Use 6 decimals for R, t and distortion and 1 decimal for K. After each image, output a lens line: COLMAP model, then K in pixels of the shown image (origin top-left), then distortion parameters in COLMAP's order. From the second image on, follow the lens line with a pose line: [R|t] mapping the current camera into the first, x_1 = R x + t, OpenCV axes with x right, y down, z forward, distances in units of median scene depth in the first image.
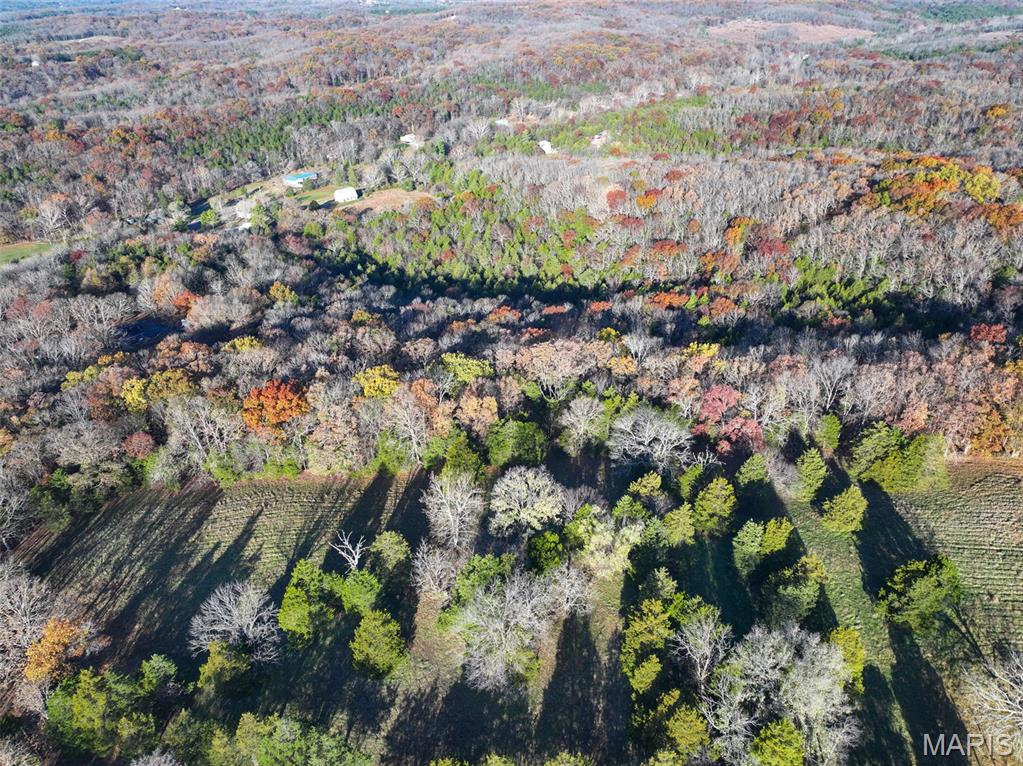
lens RADIAL K [[719.8, 0, 505.5], [0, 719.8, 379.1], [0, 0, 1]] dist [-0.002604, 0.018761]
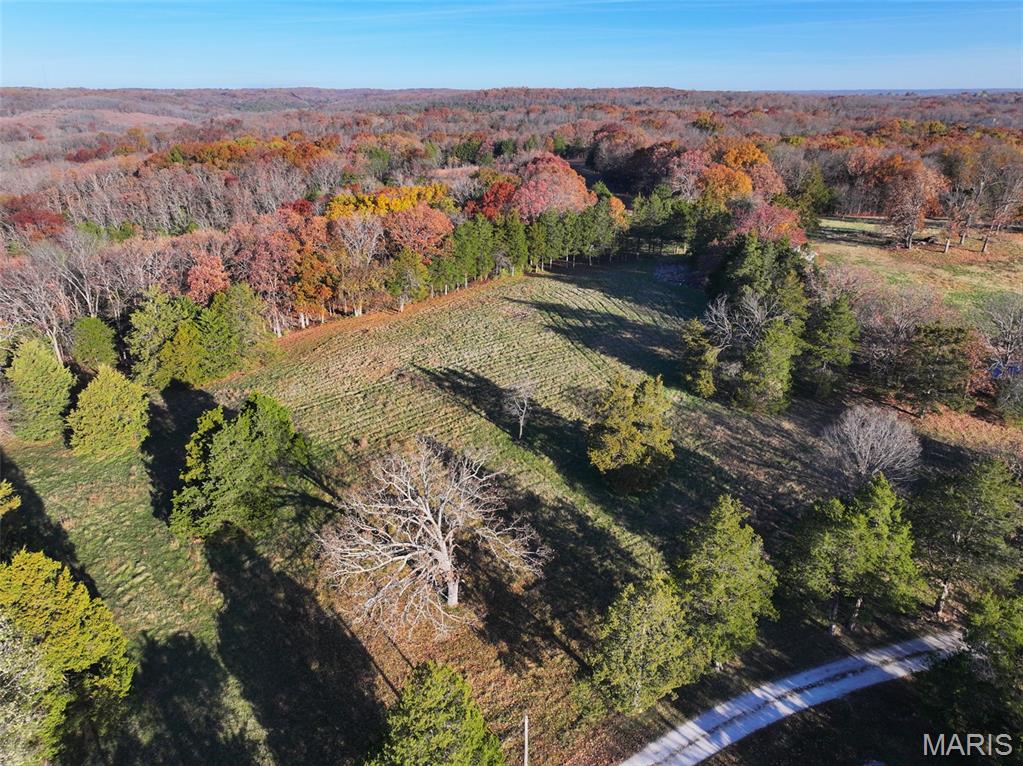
lens RADIAL K [[719.8, 0, 506.1], [0, 719.8, 388.3], [0, 0, 1]] dist [-0.002604, 0.018761]
pose [[0.691025, -0.264229, 0.672805, 0.177222], [0.350796, 0.936422, 0.007463, 0.147379], [-0.632002, 0.230860, 0.739782, 0.224667]]
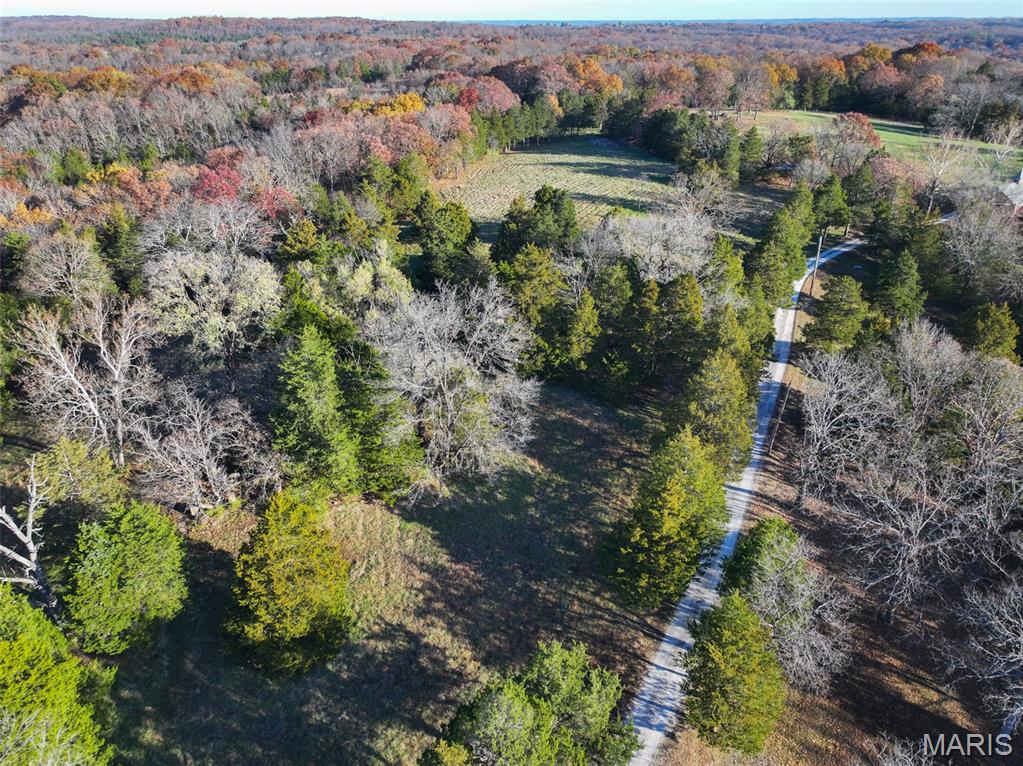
lens RADIAL K [[719.8, 0, 511.1], [0, 719.8, 382.6], [0, 0, 1]] dist [-0.002604, 0.018761]
pose [[0.326338, -0.413375, 0.850073, -0.214886], [0.466193, 0.852710, 0.235689, 0.104674], [-0.822294, 0.319383, 0.470984, 0.310443]]
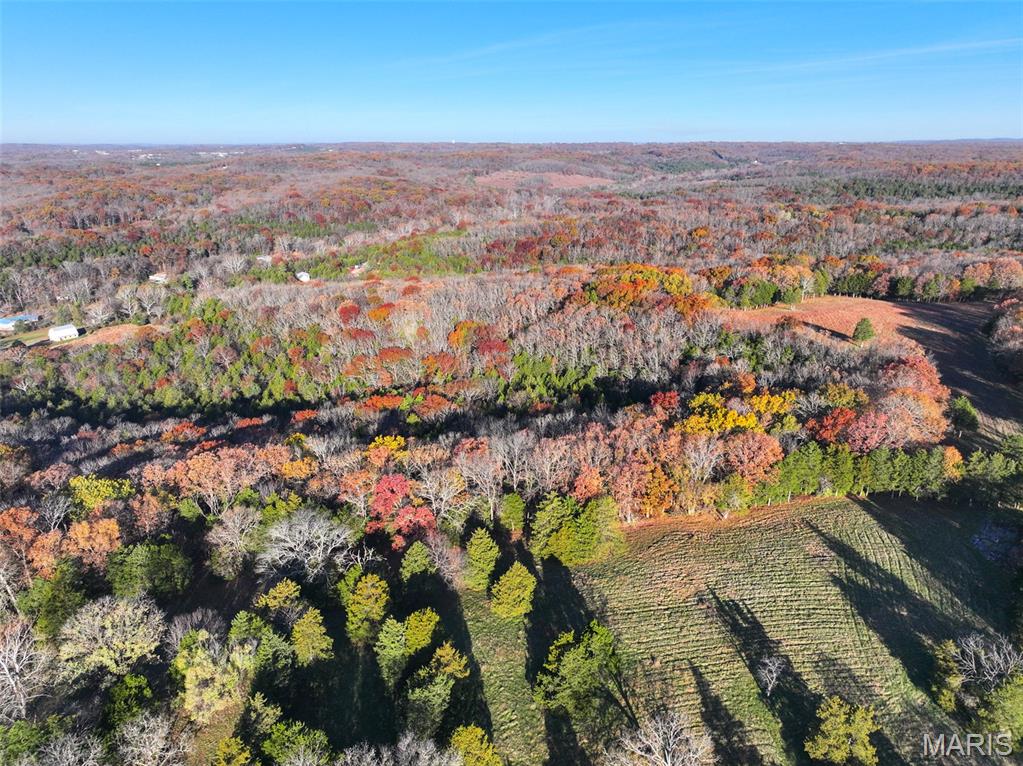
lens RADIAL K [[719.8, 0, 508.4], [0, 719.8, 379.4], [0, 0, 1]] dist [-0.002604, 0.018761]
pose [[0.963493, -0.075489, 0.256870, 0.140937], [0.122754, 0.977196, -0.173259, 0.043329], [-0.237933, 0.198466, 0.950789, 0.049241]]
